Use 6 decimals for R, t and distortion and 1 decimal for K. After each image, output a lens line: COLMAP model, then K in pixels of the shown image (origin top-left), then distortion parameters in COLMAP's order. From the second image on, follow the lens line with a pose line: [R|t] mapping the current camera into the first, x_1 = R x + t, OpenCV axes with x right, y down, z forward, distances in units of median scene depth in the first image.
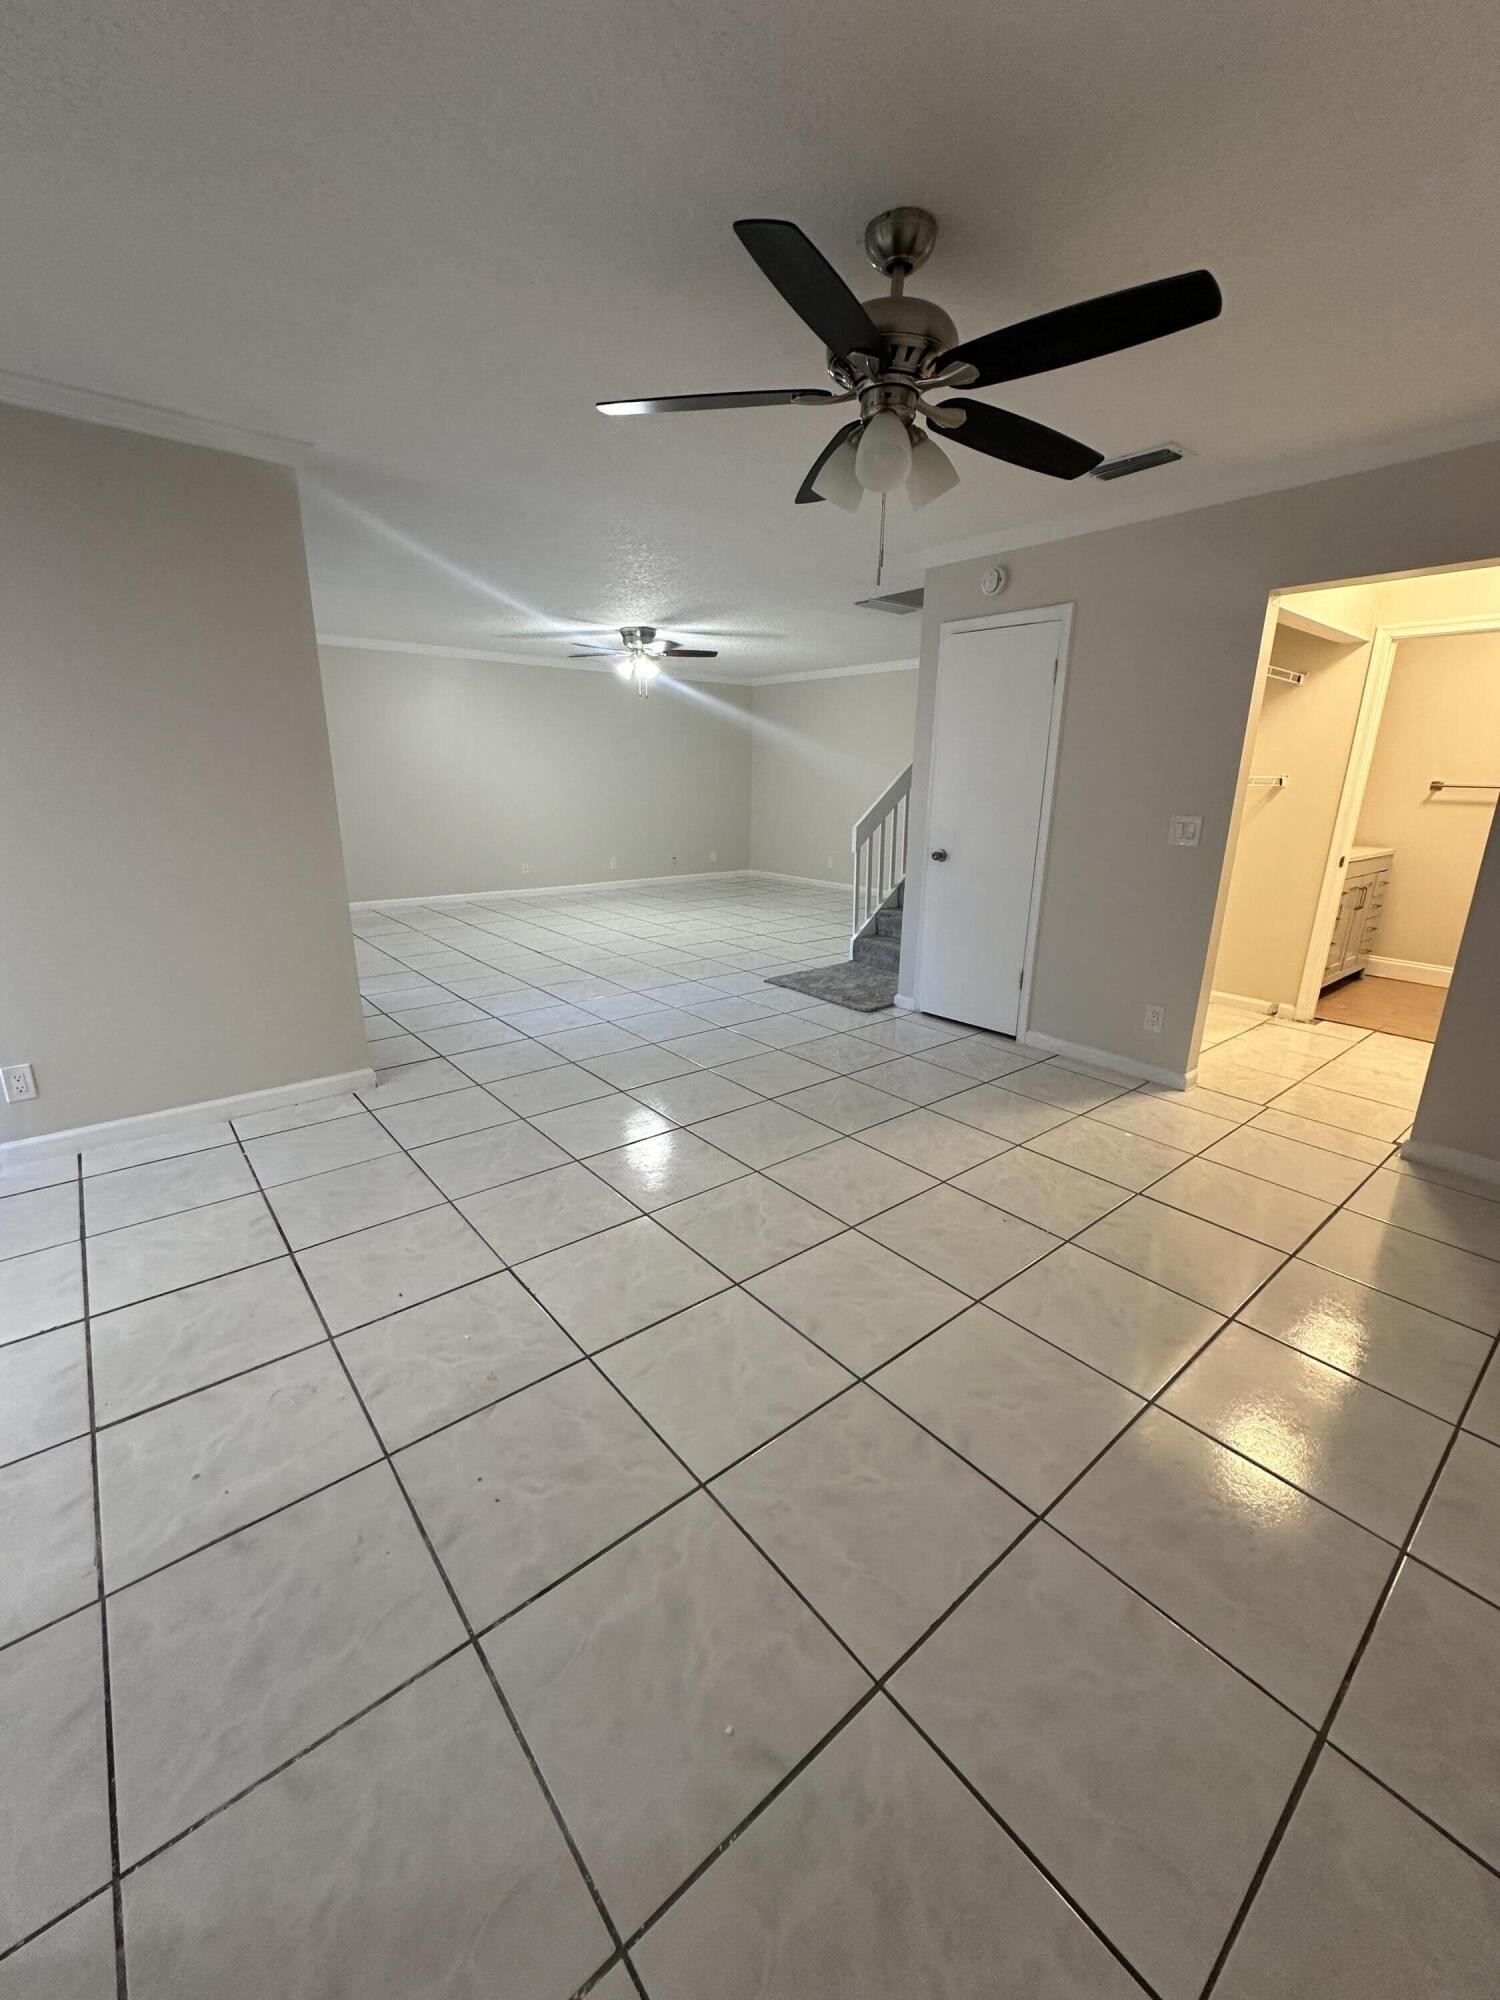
lens RADIAL K [[797.3, 0, 750.0], [0, 797.3, 1000.0], [0, 0, 1]] dist [-0.000154, 0.000375]
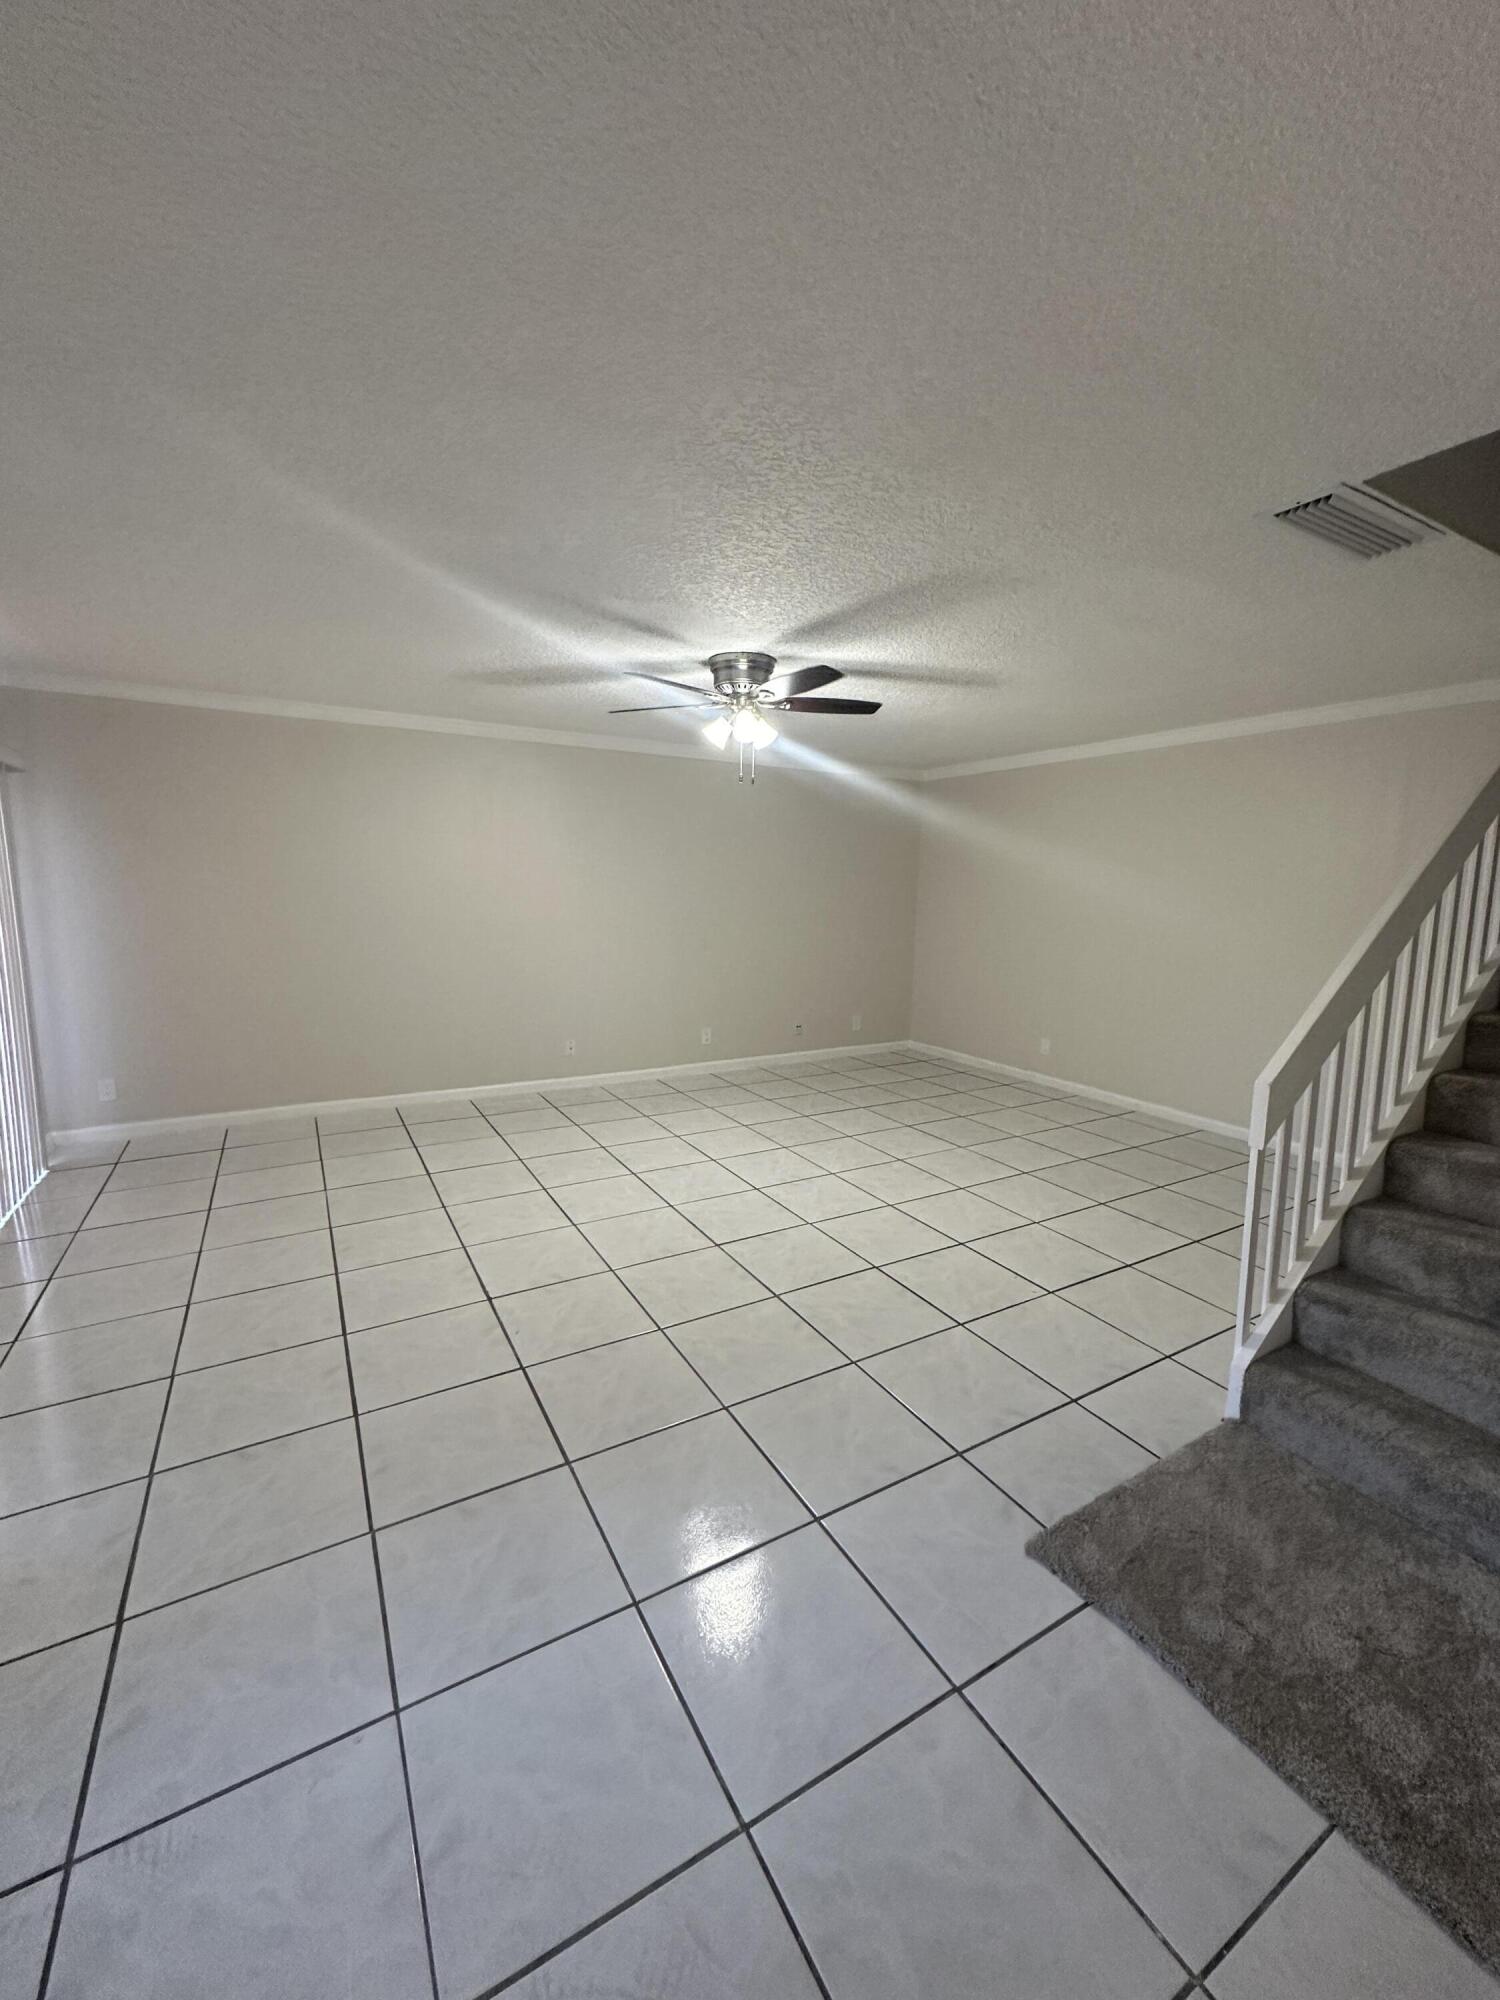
lens RADIAL K [[800.0, 0, 742.4], [0, 800.0, 989.7], [0, 0, 1]] dist [-0.001309, -0.000288]
pose [[0.985061, 0.030337, -0.169514, -0.044913], [-0.054040, 0.989093, -0.137020, -0.175918], [0.163508, 0.144134, 0.975956, 0.512957]]
